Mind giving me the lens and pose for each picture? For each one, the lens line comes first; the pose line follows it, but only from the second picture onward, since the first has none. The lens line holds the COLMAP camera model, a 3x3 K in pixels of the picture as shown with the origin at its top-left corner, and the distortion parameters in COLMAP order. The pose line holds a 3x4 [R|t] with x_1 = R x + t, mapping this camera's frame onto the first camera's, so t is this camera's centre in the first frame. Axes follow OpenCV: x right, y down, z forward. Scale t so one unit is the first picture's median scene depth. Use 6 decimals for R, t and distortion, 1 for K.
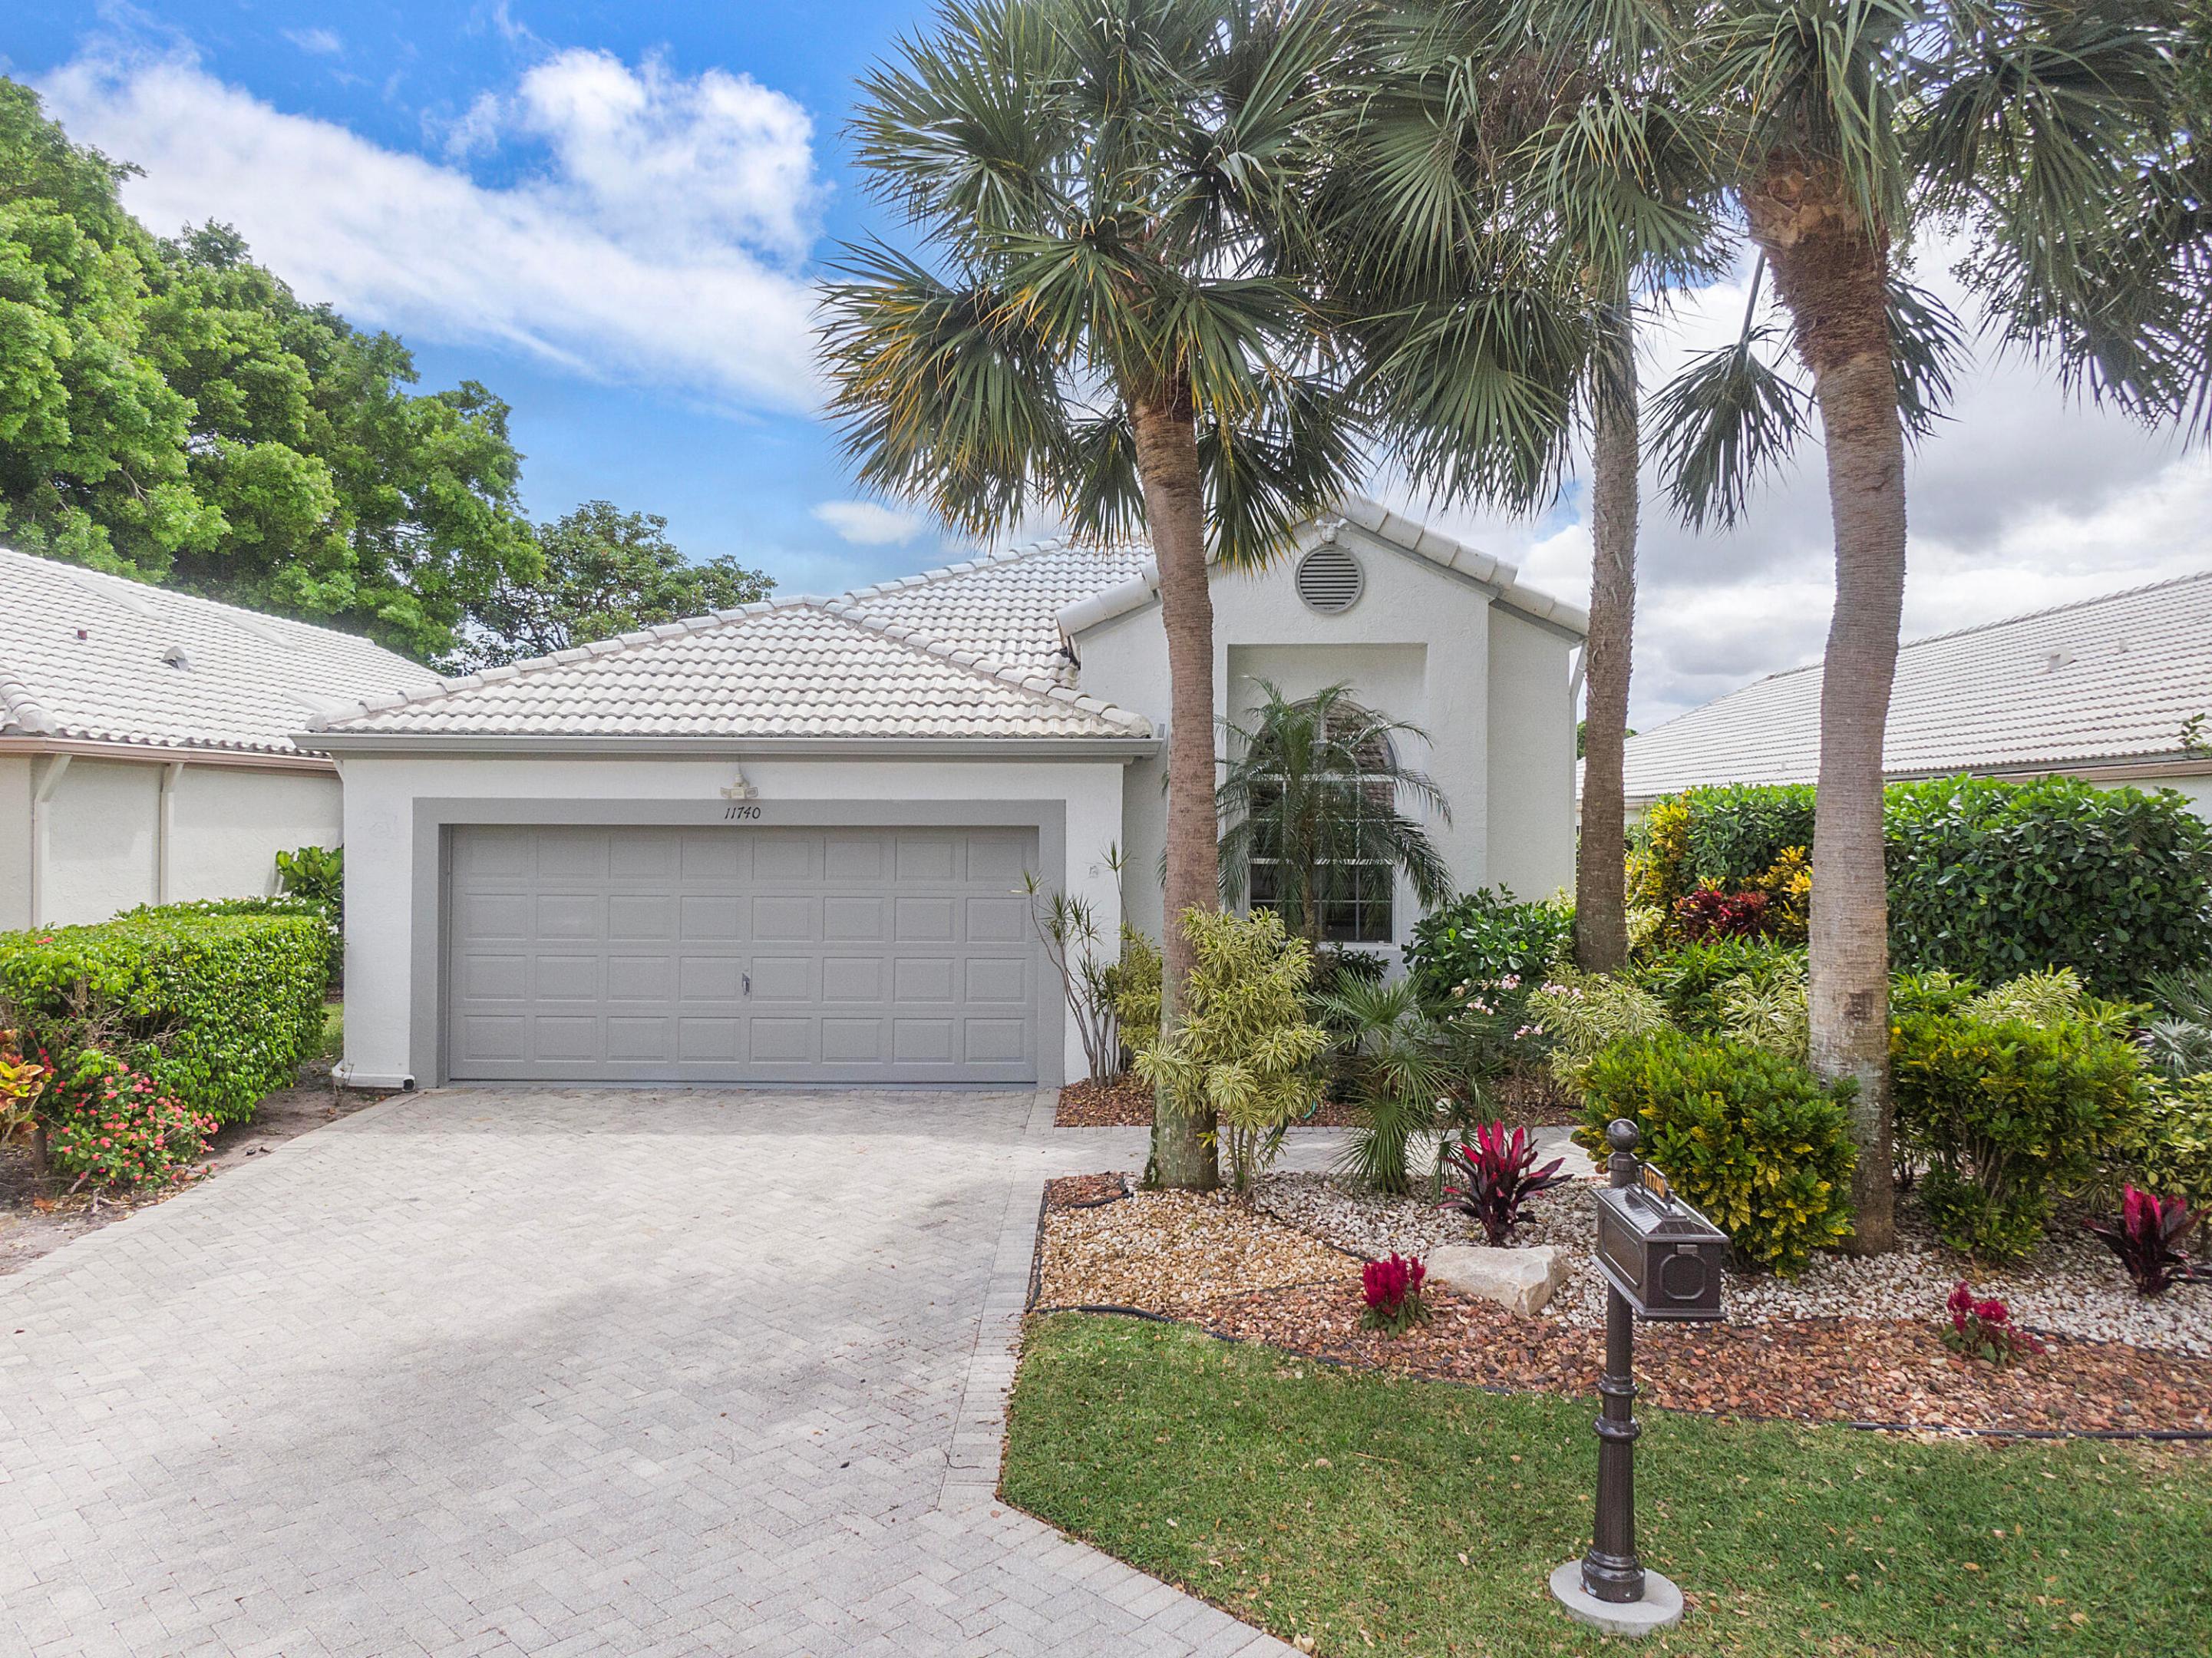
lens RADIAL K [[1599.5, 0, 1102.0], [0, 1599.5, 825.3], [0, 0, 1]] dist [-0.000624, -0.012269]
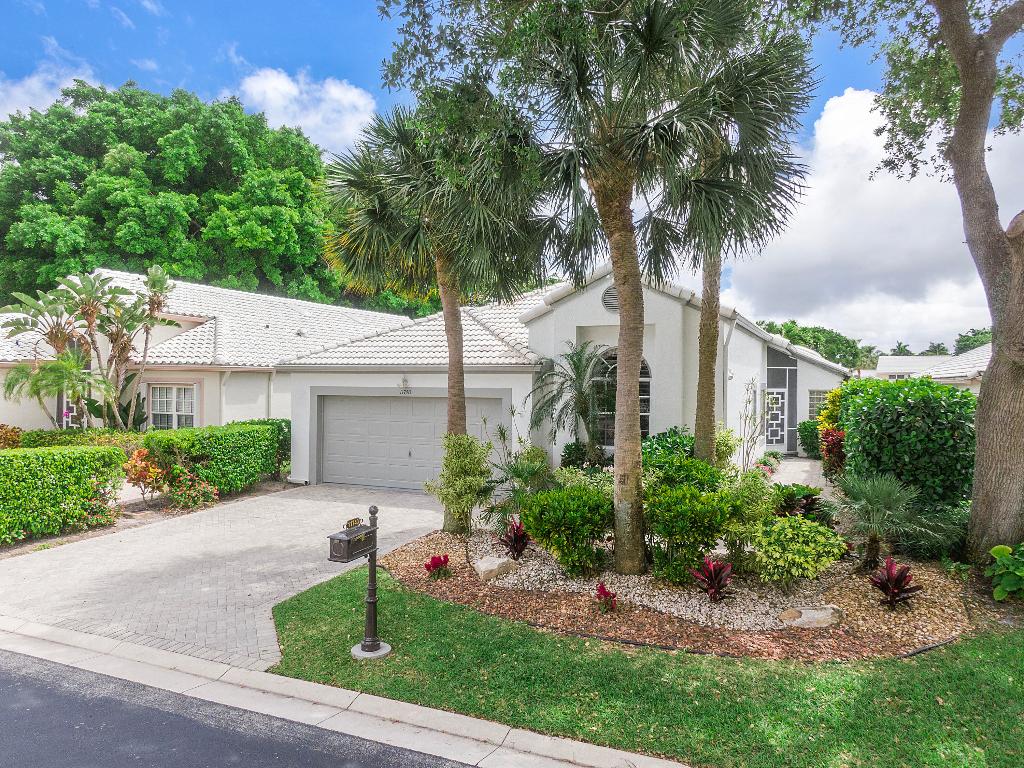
lens RADIAL K [[740.4, 0, 513.7], [0, 740.4, 382.8], [0, 0, 1]] dist [-0.000624, -0.012269]
pose [[0.916793, 0.003328, -0.399349, 0.462130], [-0.002805, 0.999994, 0.001893, -0.027313], [0.399353, -0.000616, 0.916797, -0.105748]]
